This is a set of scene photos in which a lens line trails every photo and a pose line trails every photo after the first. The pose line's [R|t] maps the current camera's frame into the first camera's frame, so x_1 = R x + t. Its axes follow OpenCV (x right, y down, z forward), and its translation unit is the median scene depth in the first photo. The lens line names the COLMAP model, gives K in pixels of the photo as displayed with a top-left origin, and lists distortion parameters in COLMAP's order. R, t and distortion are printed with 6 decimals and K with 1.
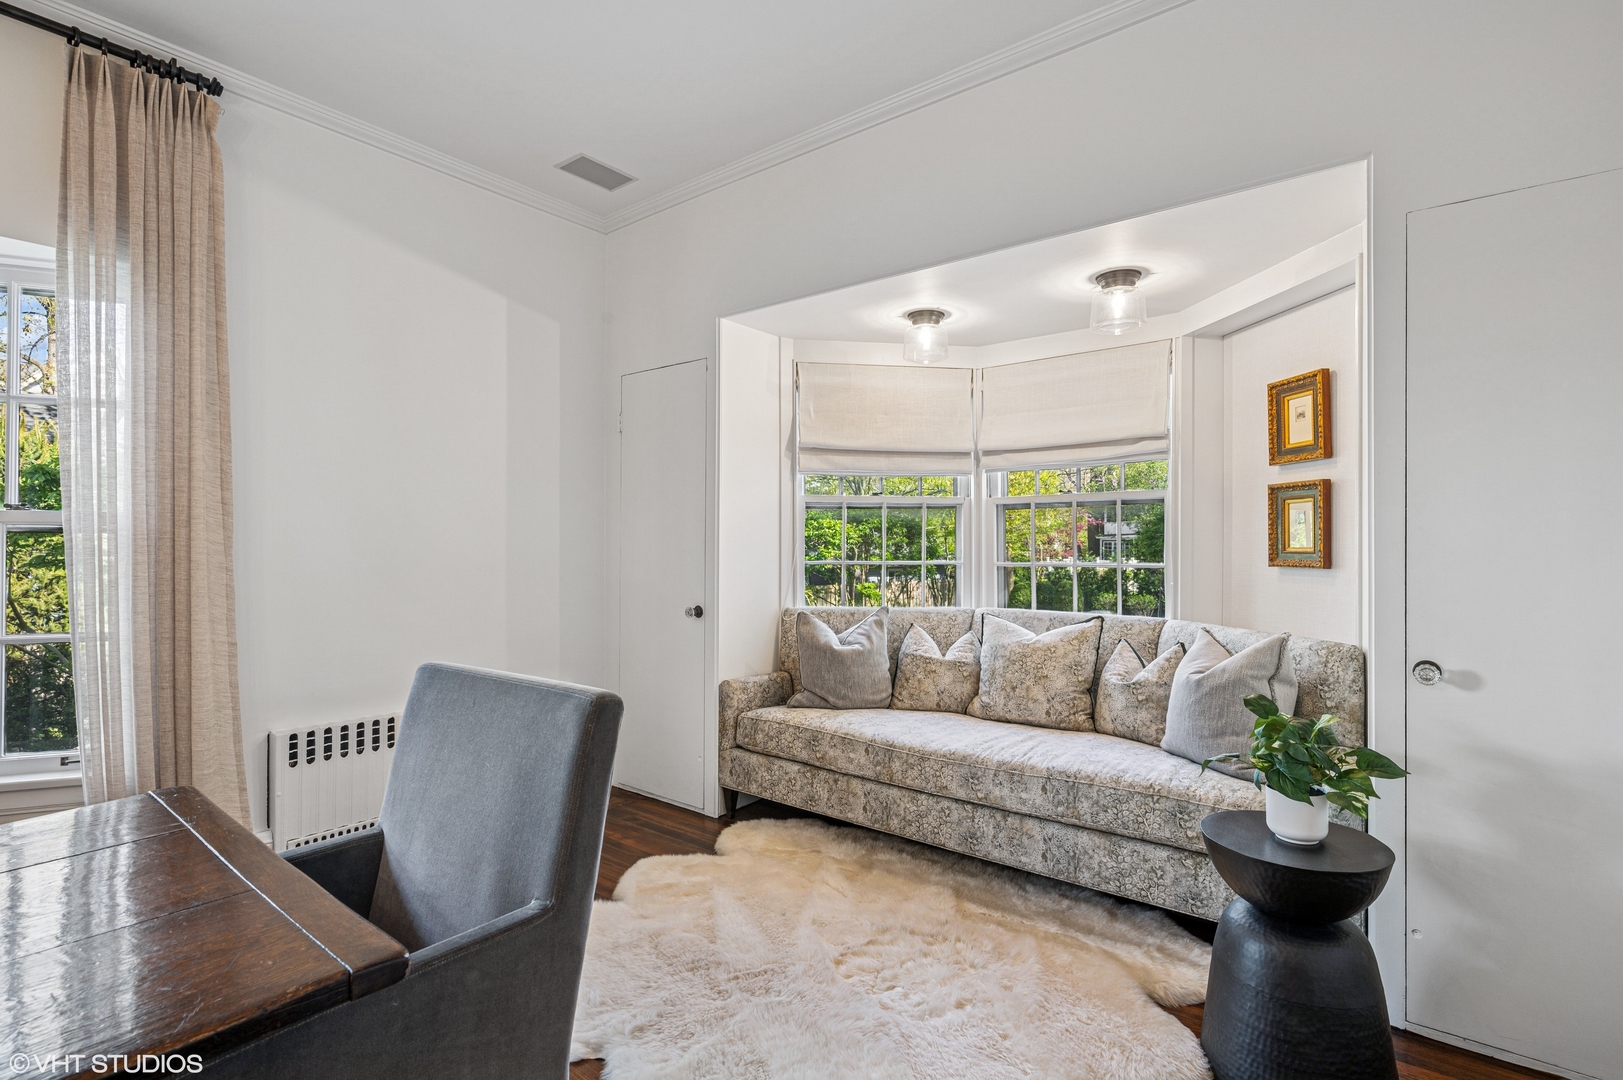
lens RADIAL K [[776.6, 0, 808.5], [0, 776.6, 545.7], [0, 0, 1]] dist [-0.012419, 0.001068]
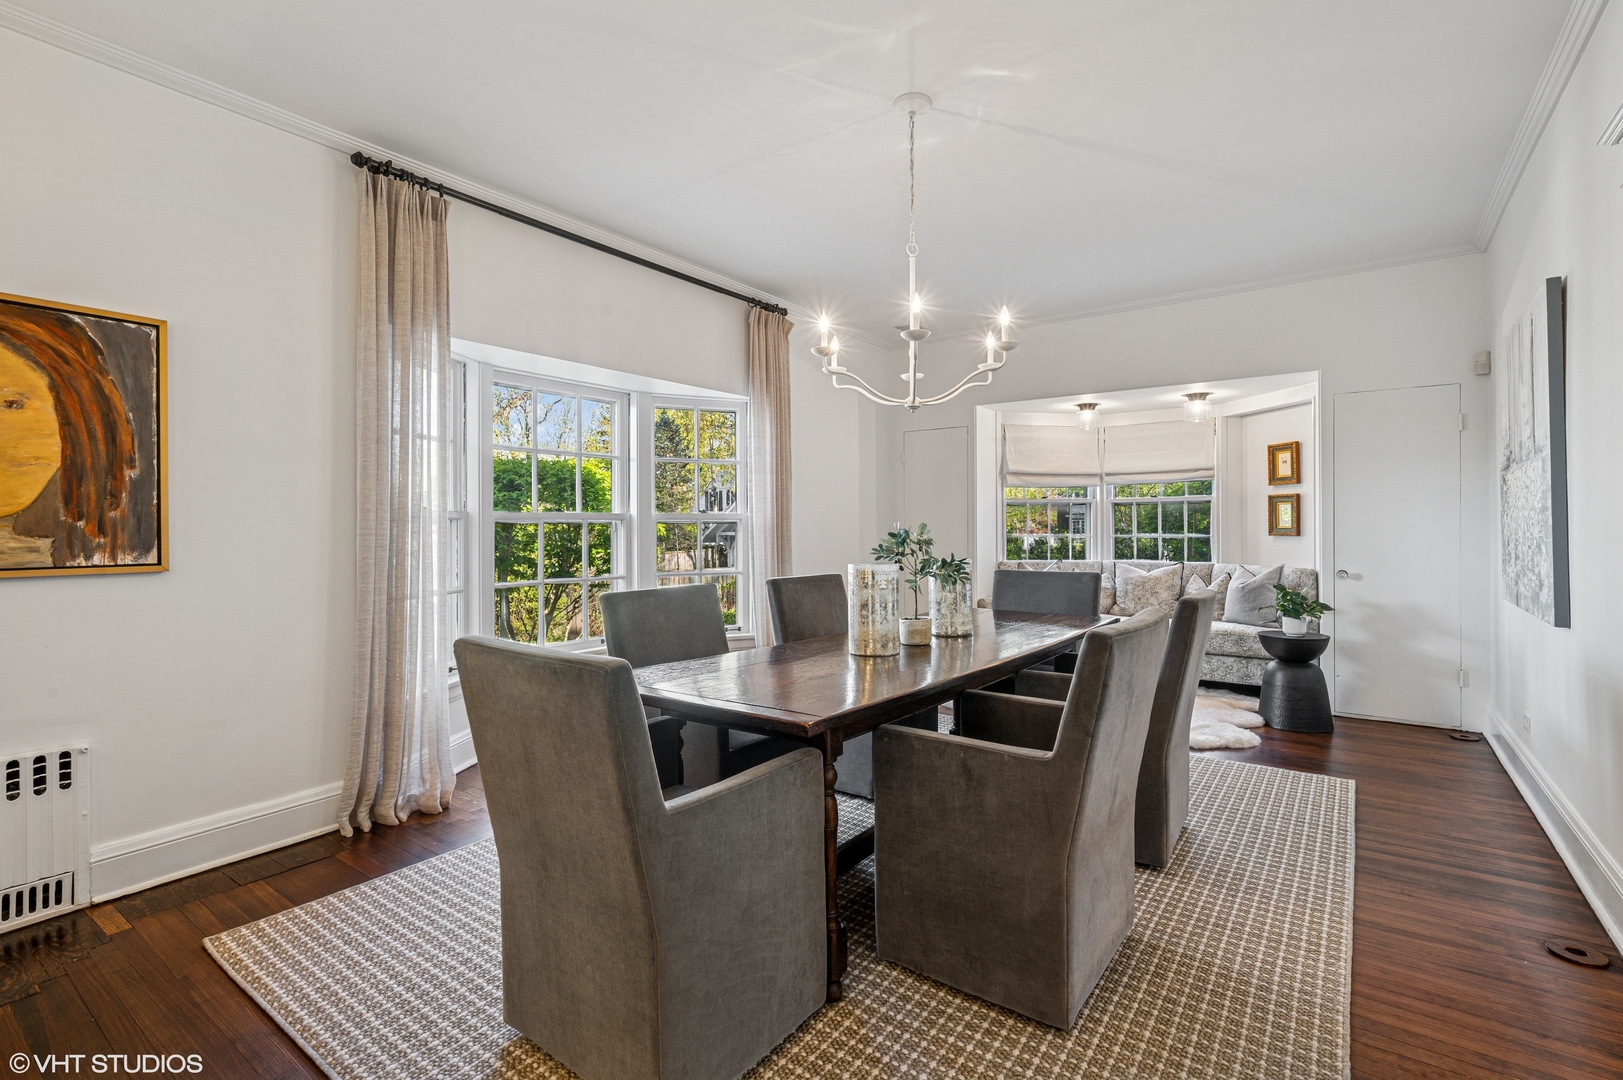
lens RADIAL K [[738.3, 0, 813.9], [0, 738.3, 526.8], [0, 0, 1]] dist [-0.000149, -0.000293]
pose [[0.999316, -0.007982, 0.036111, -0.708432], [0.007864, 0.999963, 0.003405, -0.012438], [-0.036137, -0.003118, 0.999342, -0.947501]]
